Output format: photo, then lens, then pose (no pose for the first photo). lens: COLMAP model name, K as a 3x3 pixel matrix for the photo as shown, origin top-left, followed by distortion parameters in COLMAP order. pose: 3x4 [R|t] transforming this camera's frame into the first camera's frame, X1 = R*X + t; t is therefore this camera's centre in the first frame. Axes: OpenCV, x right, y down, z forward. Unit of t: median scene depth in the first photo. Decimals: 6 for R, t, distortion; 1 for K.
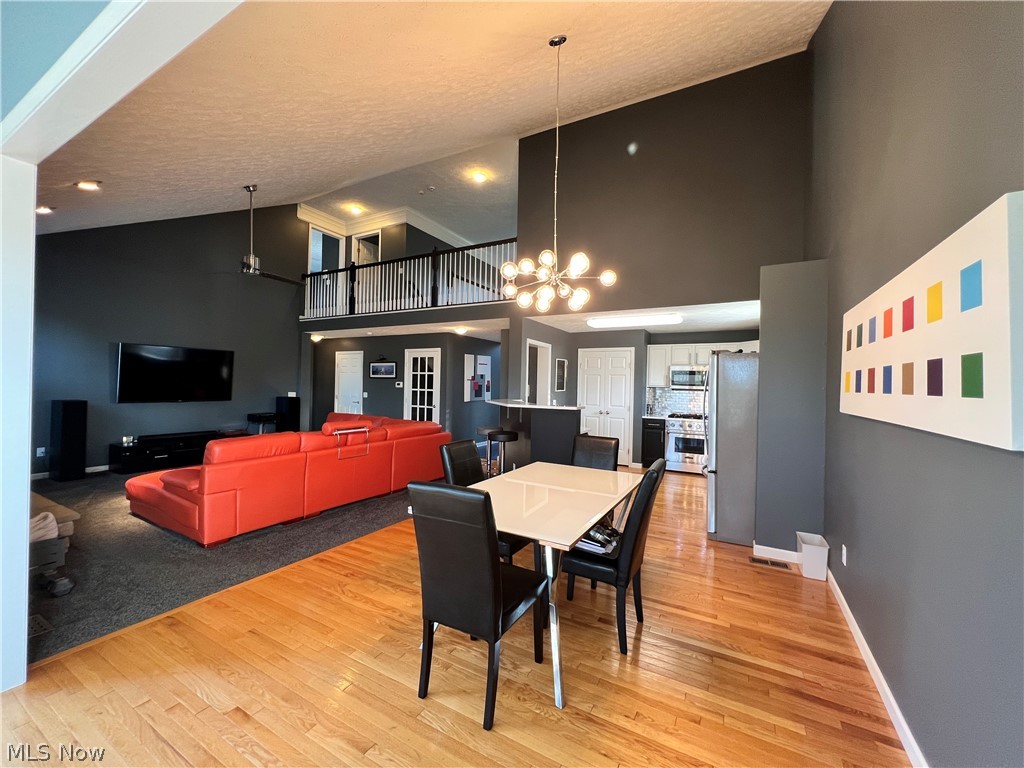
lens RADIAL K [[408.8, 0, 511.2], [0, 408.8, 382.2], [0, 0, 1]] dist [-0.002569, 0.000007]
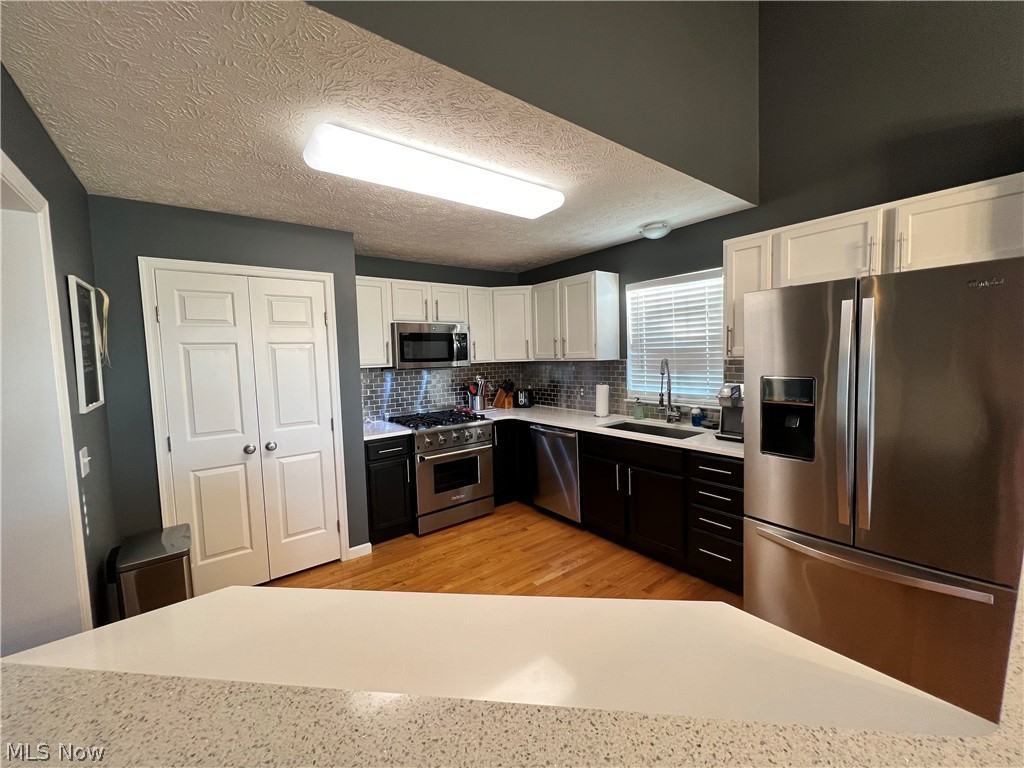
lens RADIAL K [[408.8, 0, 511.2], [0, 408.8, 383.9], [0, 0, 1]] dist [-0.002569, 0.000007]
pose [[0.392583, -0.101105, 0.914142, -0.008053], [0.035497, 0.994864, 0.094789, -0.007383], [-0.919031, -0.004763, 0.394156, 0.568972]]
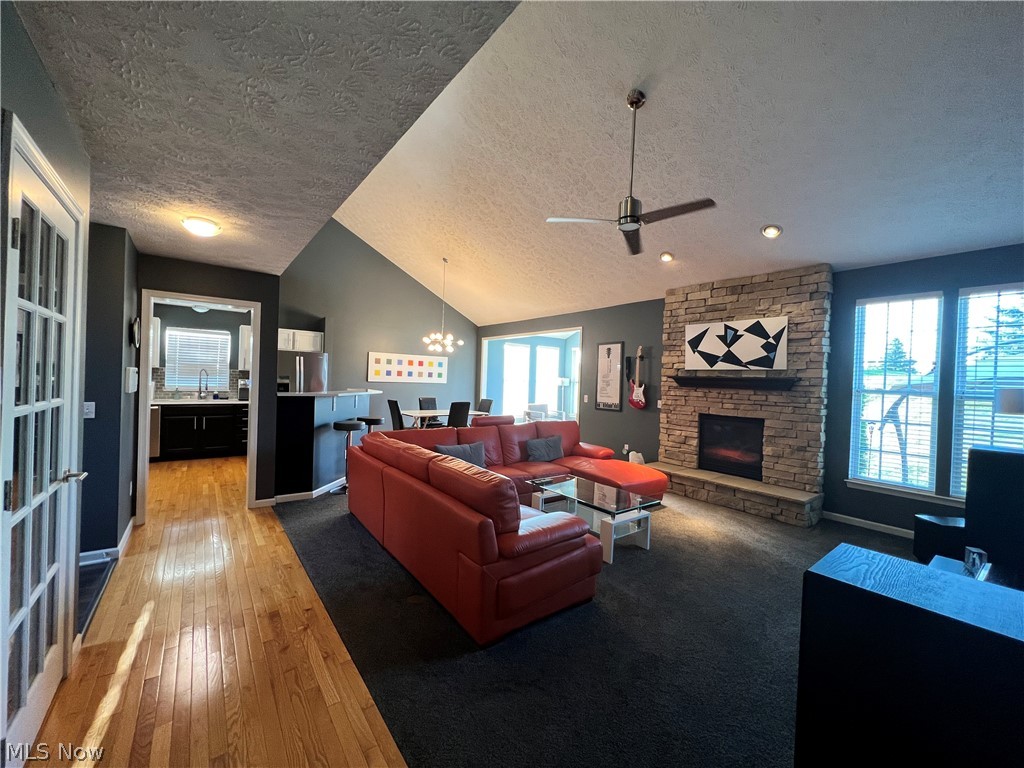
lens RADIAL K [[408.8, 0, 511.1], [0, 408.8, 383.9], [0, 0, 1]] dist [-0.002569, 0.000007]
pose [[-0.917443, -0.057372, 0.393710, -0.466314], [-0.055232, 0.998333, 0.016773, -0.006638], [-0.394016, -0.006357, -0.919082, 1.071665]]
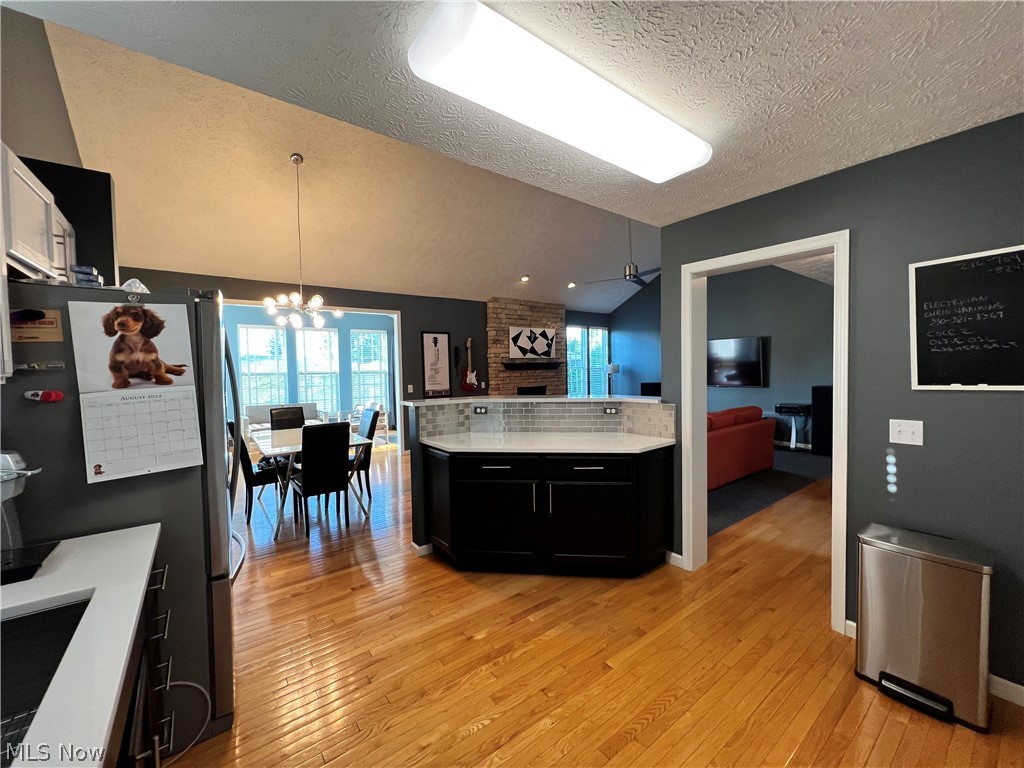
lens RADIAL K [[408.8, 0, 513.1], [0, 408.8, 383.6], [0, 0, 1]] dist [-0.002569, 0.000007]
pose [[-0.396931, 0.019216, -0.917647, 0.388239], [0.012825, 0.999799, 0.015388, 0.010078], [0.917759, -0.005661, -0.397098, 0.734885]]
